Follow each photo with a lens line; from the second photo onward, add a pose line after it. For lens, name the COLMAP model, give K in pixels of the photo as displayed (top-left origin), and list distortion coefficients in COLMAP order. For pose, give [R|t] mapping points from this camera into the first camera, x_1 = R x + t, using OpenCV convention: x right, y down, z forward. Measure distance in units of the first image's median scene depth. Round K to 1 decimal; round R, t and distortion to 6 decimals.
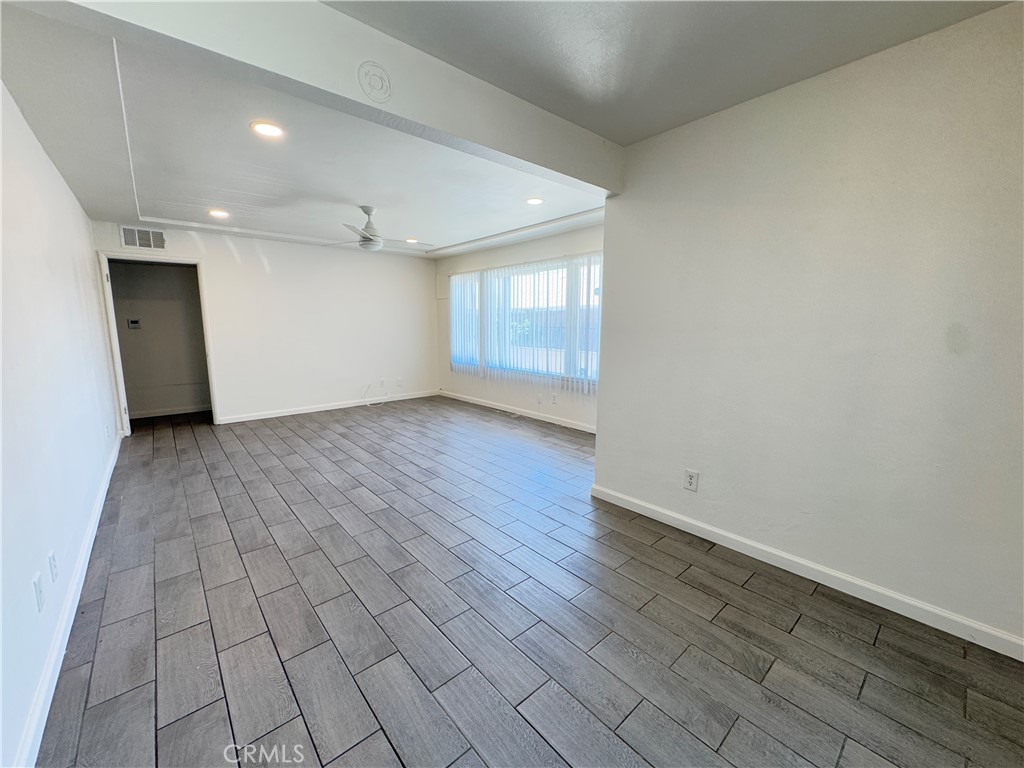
lens RADIAL K [[409.7, 0, 512.0], [0, 409.7, 384.0], [0, 0, 1]] dist [-0.001040, -0.000039]
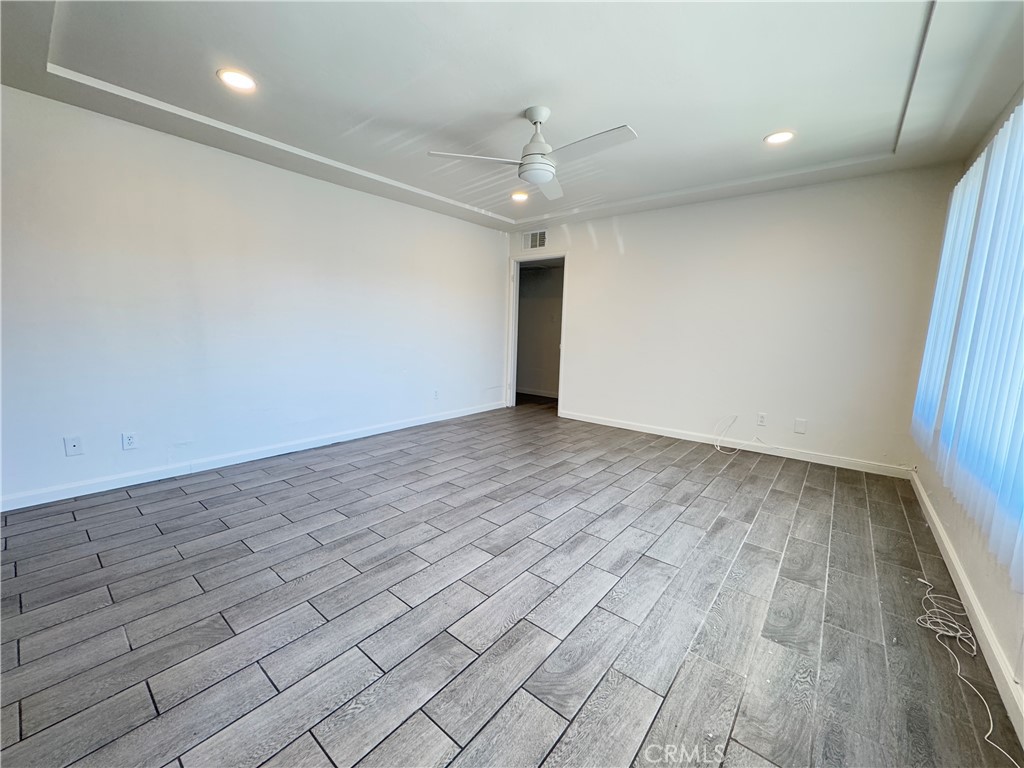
lens RADIAL K [[404.3, 0, 513.7], [0, 404.3, 388.9], [0, 0, 1]] dist [-0.006883, 0.000065]
pose [[0.175782, 0.157564, -0.971738, 0.269456], [-0.173315, 0.976643, 0.127008, -0.091082], [0.969052, 0.146092, 0.198984, 0.842078]]
